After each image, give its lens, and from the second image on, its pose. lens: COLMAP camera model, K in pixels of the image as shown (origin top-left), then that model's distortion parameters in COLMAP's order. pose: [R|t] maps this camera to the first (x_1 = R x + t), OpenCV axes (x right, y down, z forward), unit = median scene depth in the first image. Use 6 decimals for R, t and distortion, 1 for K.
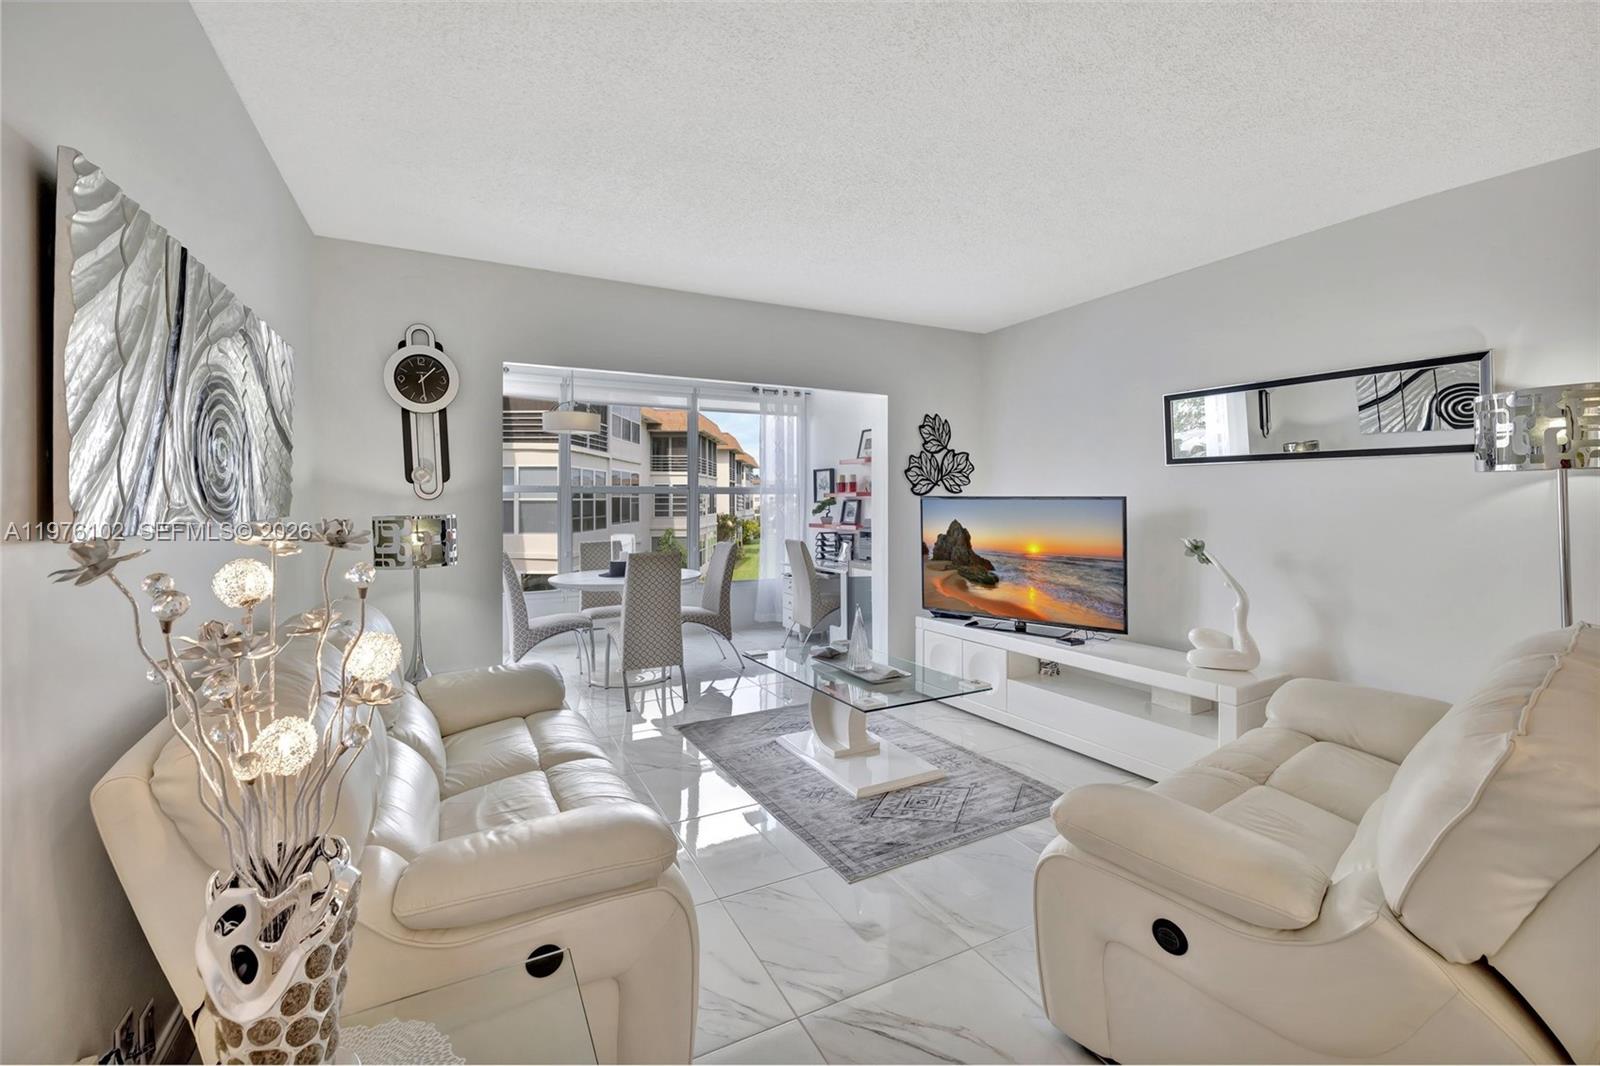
lens RADIAL K [[695.5, 0, 854.8], [0, 695.5, 511.0], [0, 0, 1]] dist [0.012093, 0.000418]
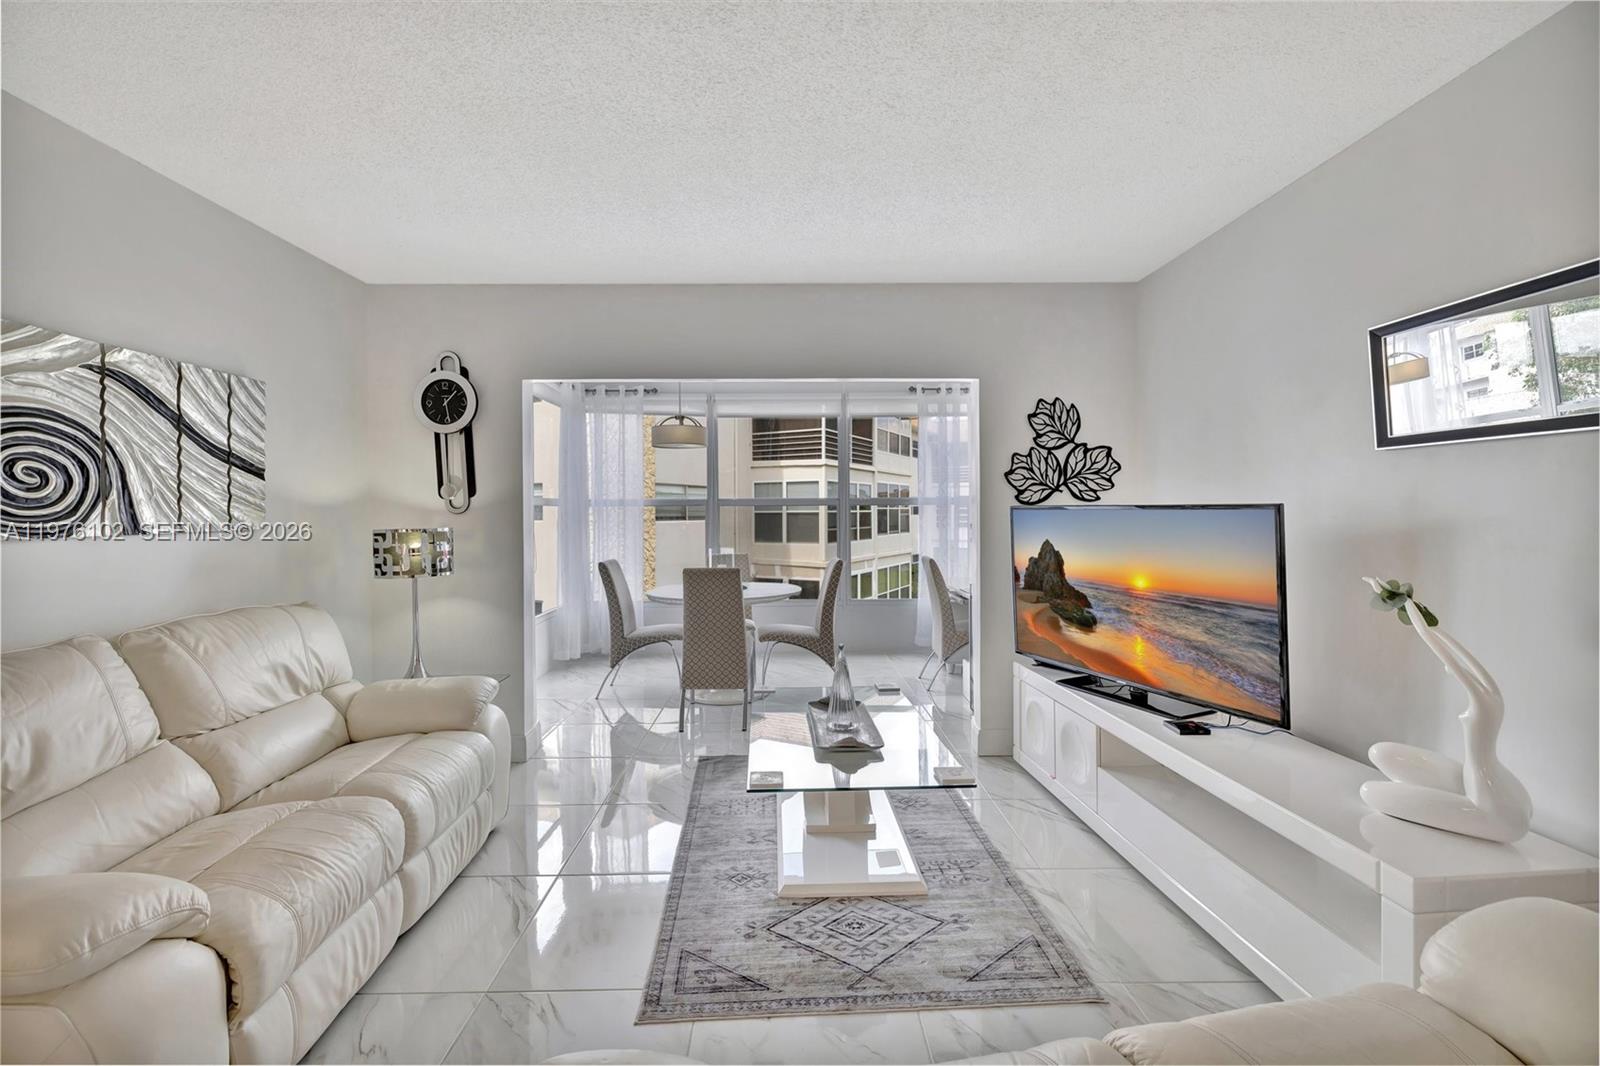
lens RADIAL K [[695.5, 0, 793.8], [0, 695.5, 522.5], [0, 0, 1]] dist [0.012093, 0.000418]
pose [[0.877573, 0.002516, -0.479437, 0.301954], [-0.002267, 0.999997, 0.001097, -0.004118], [0.479438, 0.000125, 0.877576, 0.253153]]
